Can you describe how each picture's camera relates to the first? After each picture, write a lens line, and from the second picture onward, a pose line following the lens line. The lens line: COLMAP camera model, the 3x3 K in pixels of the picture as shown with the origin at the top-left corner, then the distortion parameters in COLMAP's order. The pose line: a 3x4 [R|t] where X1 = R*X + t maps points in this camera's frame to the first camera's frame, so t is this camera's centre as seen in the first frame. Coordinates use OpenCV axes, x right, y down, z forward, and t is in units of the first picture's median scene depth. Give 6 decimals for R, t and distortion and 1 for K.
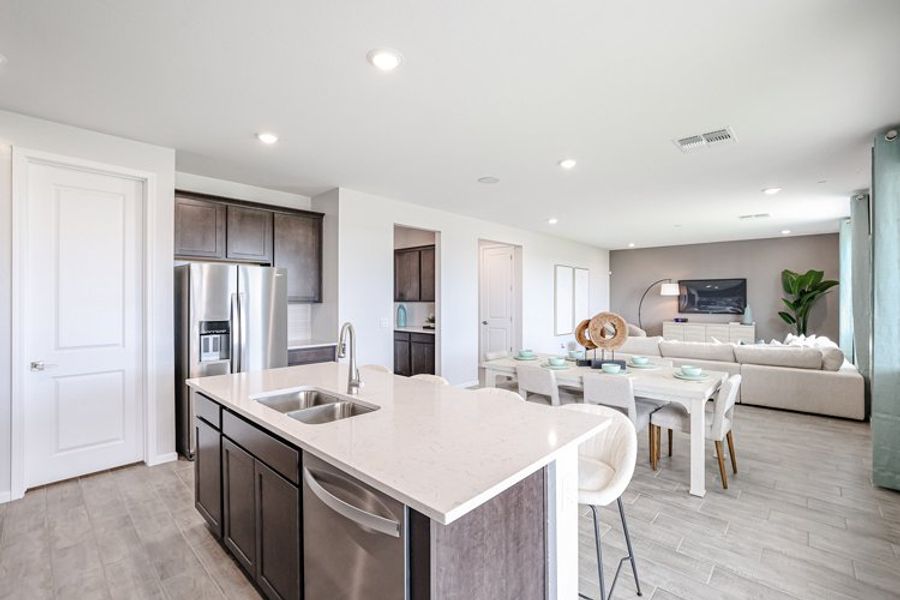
lens RADIAL K [[394.5, 0, 447.6], [0, 394.5, 300.1], [0, 0, 1]] dist [-0.014249, 0.000664]
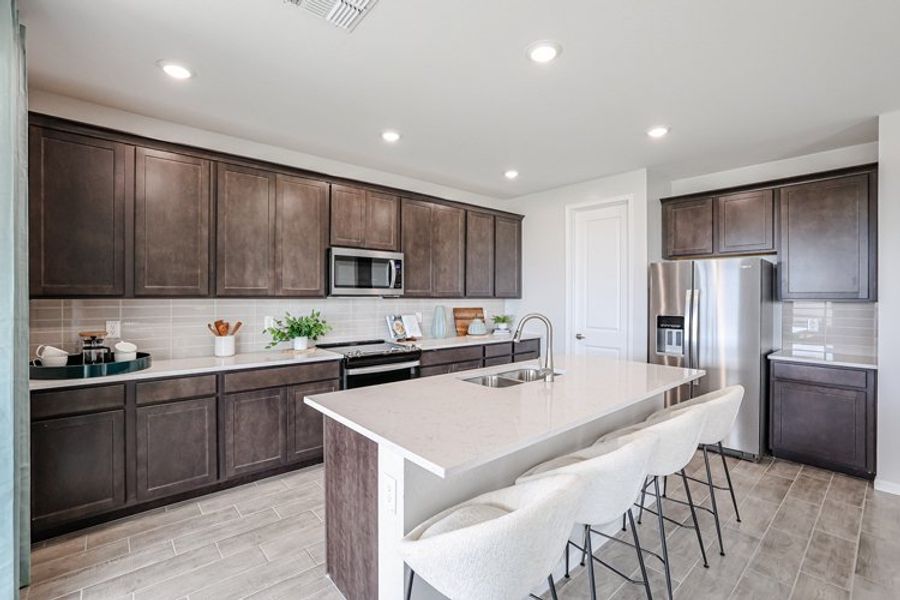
lens RADIAL K [[391.7, 0, 450.0], [0, 391.7, 300.0], [0, 0, 1]] dist [-0.027637, 0.000334]
pose [[-0.100229, 0.006789, -0.994941, 0.234683], [-0.010220, 0.999917, 0.007852, 0.004185], [0.994912, 0.010955, -0.100151, 0.240215]]
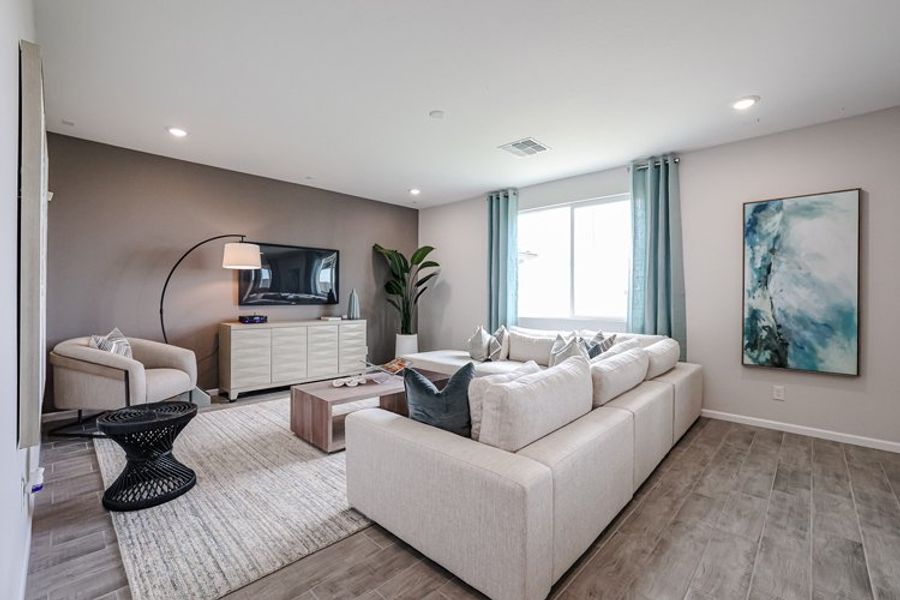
lens RADIAL K [[394.5, 0, 447.6], [0, 394.5, 300.1], [0, 0, 1]] dist [-0.014249, 0.000664]
pose [[0.008680, -0.012873, 0.999879, 0.106622], [-0.000886, 0.999917, 0.012881, 0.023569], [-0.999962, -0.000998, 0.008668, 0.906412]]
